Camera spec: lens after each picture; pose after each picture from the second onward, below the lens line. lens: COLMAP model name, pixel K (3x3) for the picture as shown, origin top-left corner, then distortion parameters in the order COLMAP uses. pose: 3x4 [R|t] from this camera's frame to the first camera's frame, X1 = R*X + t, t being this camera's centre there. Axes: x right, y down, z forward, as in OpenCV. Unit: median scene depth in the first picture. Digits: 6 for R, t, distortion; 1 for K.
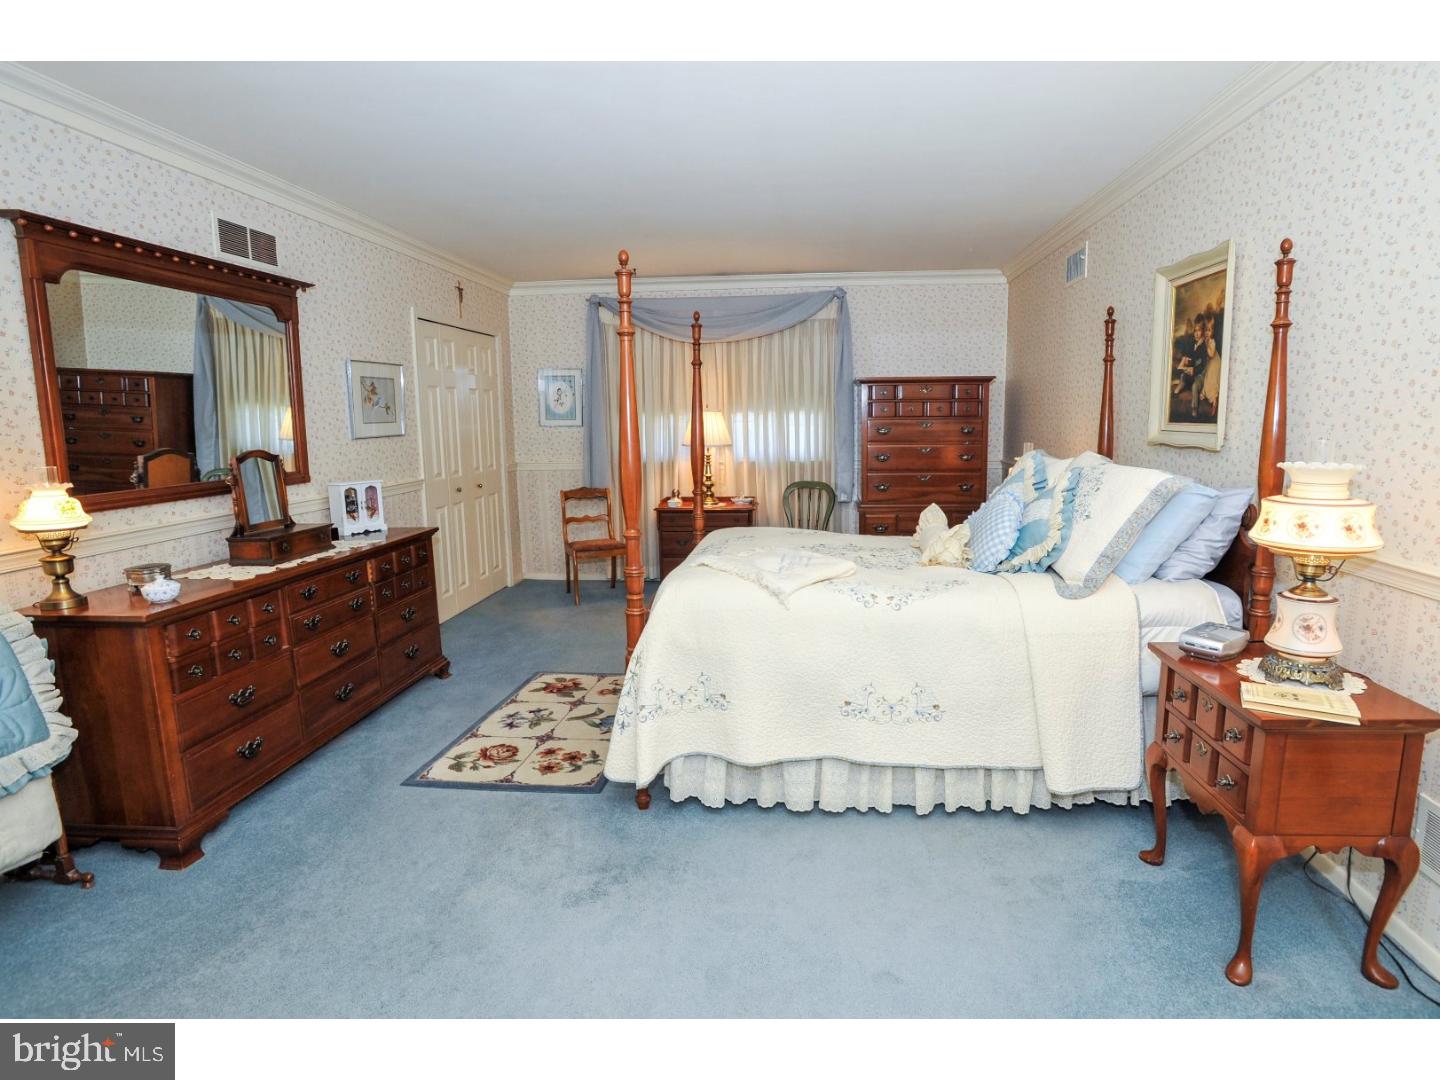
lens RADIAL K [[801.3, 0, 720.0], [0, 801.3, 540.0], [0, 0, 1]] dist [-0.000546, -0.000170]
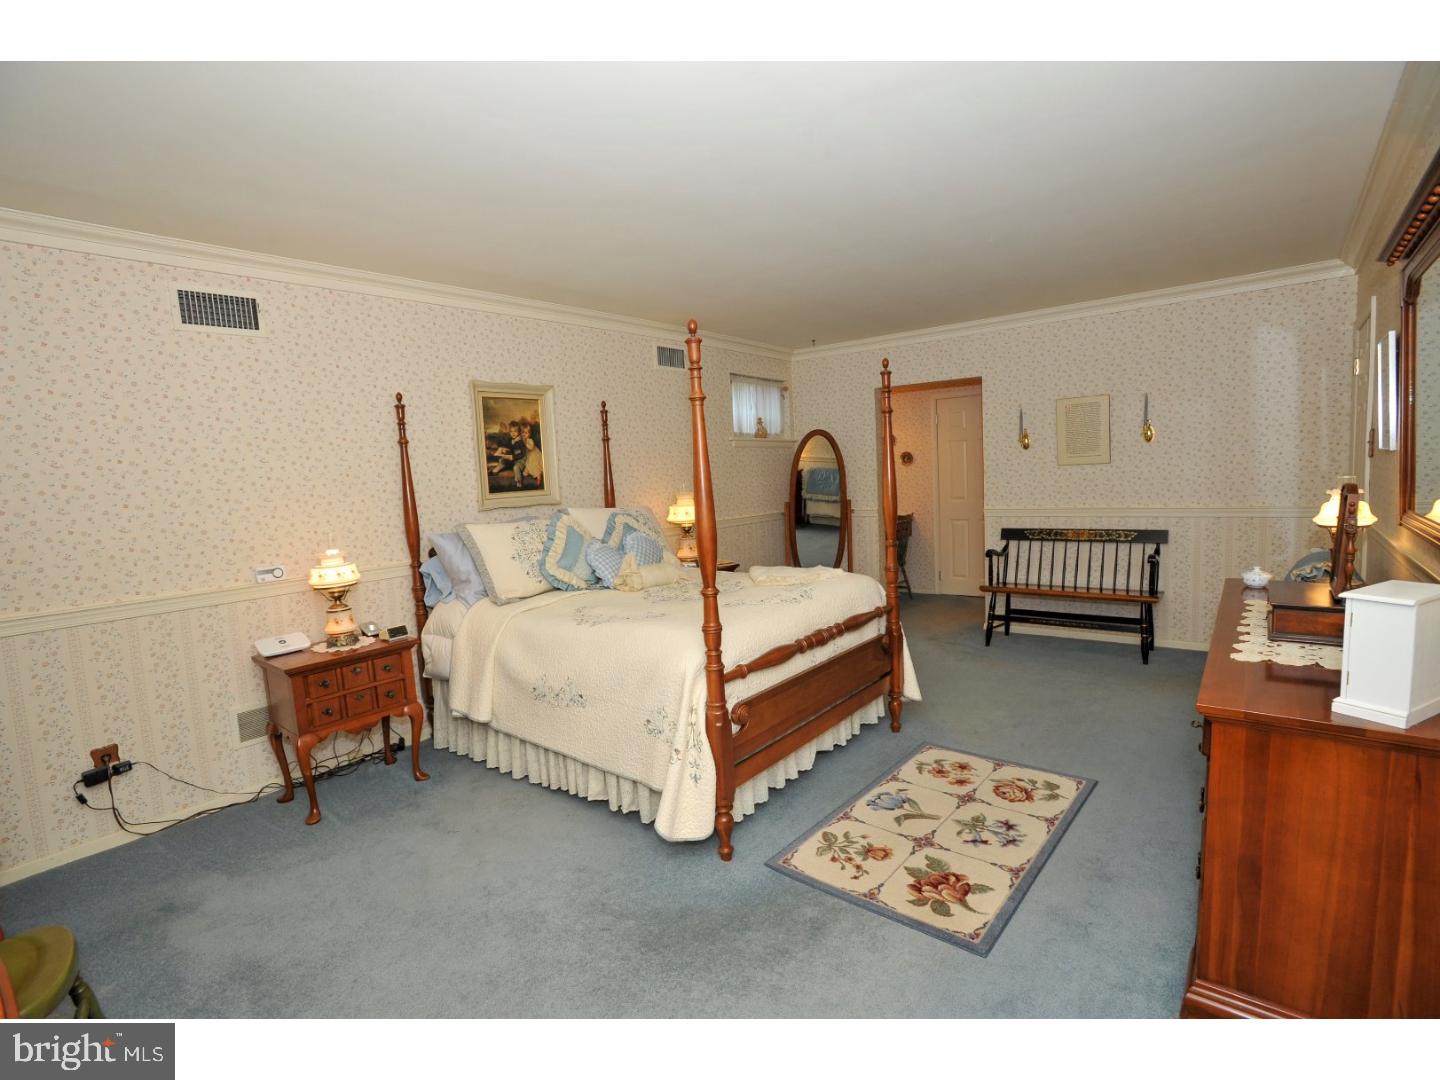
lens RADIAL K [[706.9, 0, 720.0], [0, 706.9, 540.0], [0, 0, 1]] dist [-0.000406, 0.000018]
pose [[-0.856606, -0.007342, 0.515919, -0.414456], [0.132308, 0.963340, 0.233388, -0.300137], [-0.498719, 0.268182, -0.824232, 1.825251]]
